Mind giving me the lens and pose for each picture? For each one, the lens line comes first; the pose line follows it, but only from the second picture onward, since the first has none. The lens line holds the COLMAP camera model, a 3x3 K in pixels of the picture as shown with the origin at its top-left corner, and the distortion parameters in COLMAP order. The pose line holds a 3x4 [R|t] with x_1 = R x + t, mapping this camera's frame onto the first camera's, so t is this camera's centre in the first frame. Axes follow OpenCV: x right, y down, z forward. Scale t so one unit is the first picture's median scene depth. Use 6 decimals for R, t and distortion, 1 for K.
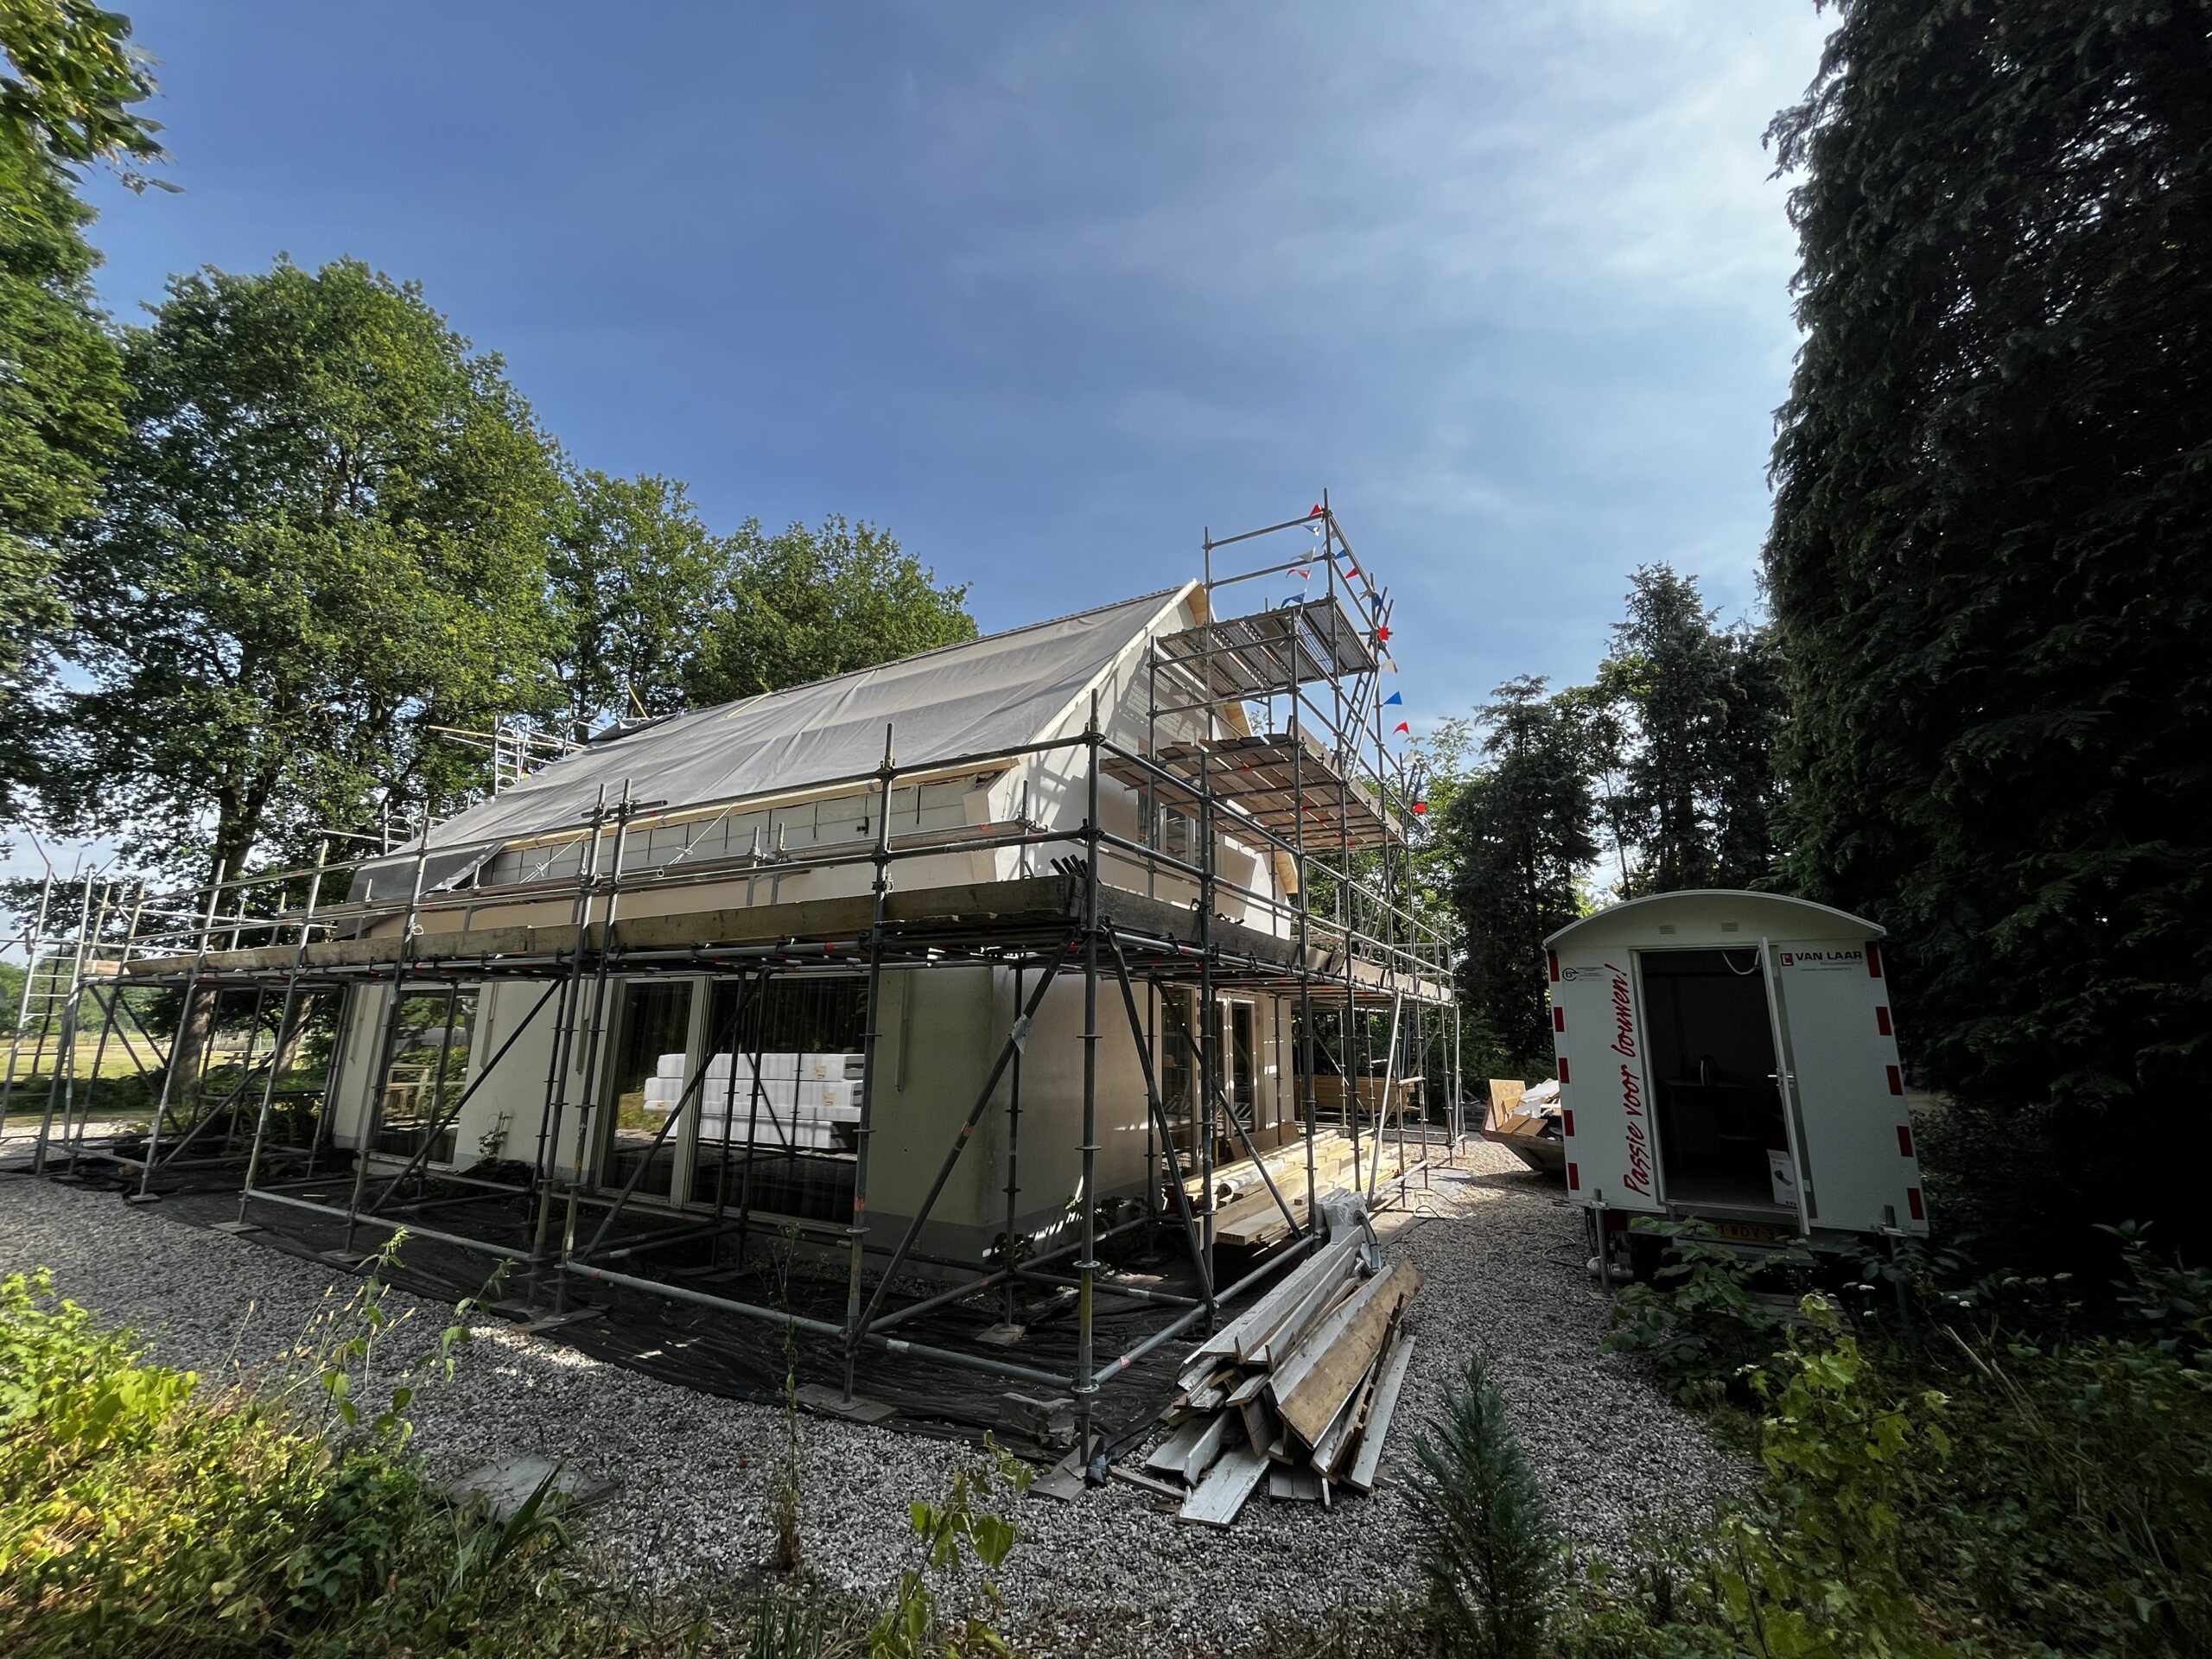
lens RADIAL K [[871.2, 0, 1100.2], [0, 871.2, 826.0], [0, 0, 1]] dist [-0.001776, -0.000064]
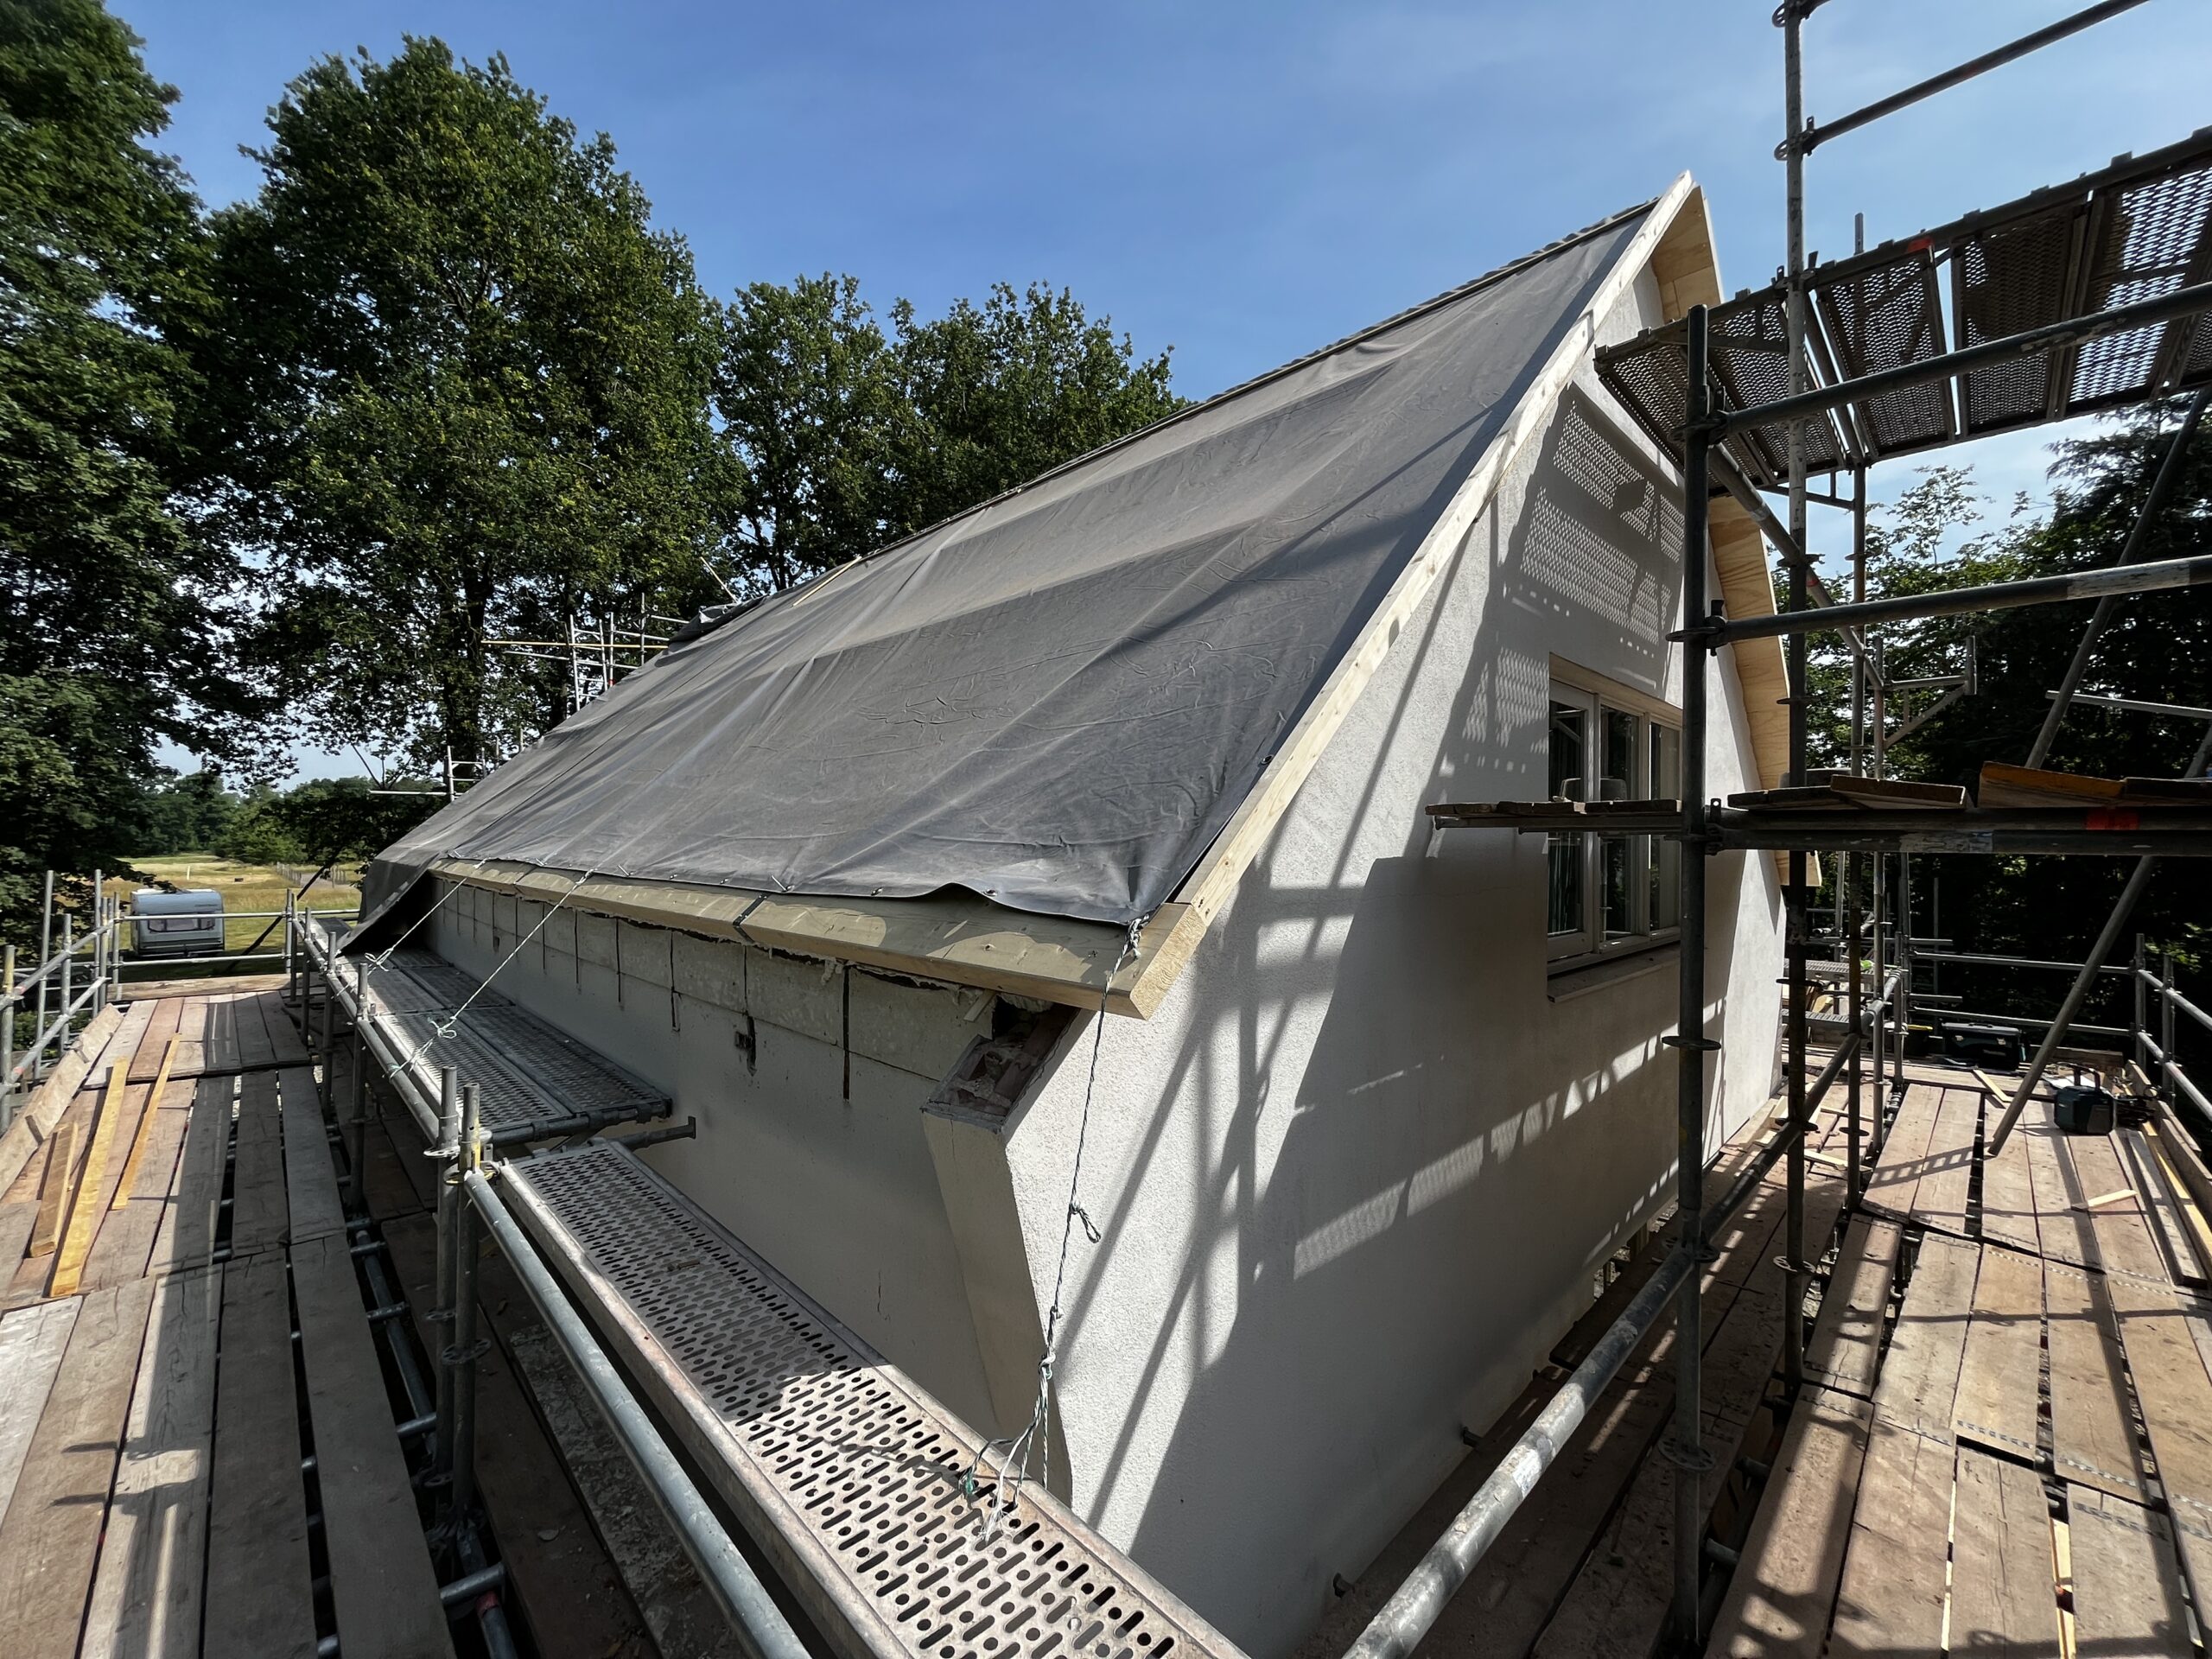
lens RADIAL K [[871.2, 0, 1100.2], [0, 871.2, 826.0], [0, 0, 1]] dist [-0.001776, -0.000064]
pose [[0.958847, -0.002101, -0.283916, -0.017890], [0.061991, 0.977396, 0.202123, -0.068509], [0.277073, -0.211405, 0.937304, 0.350578]]
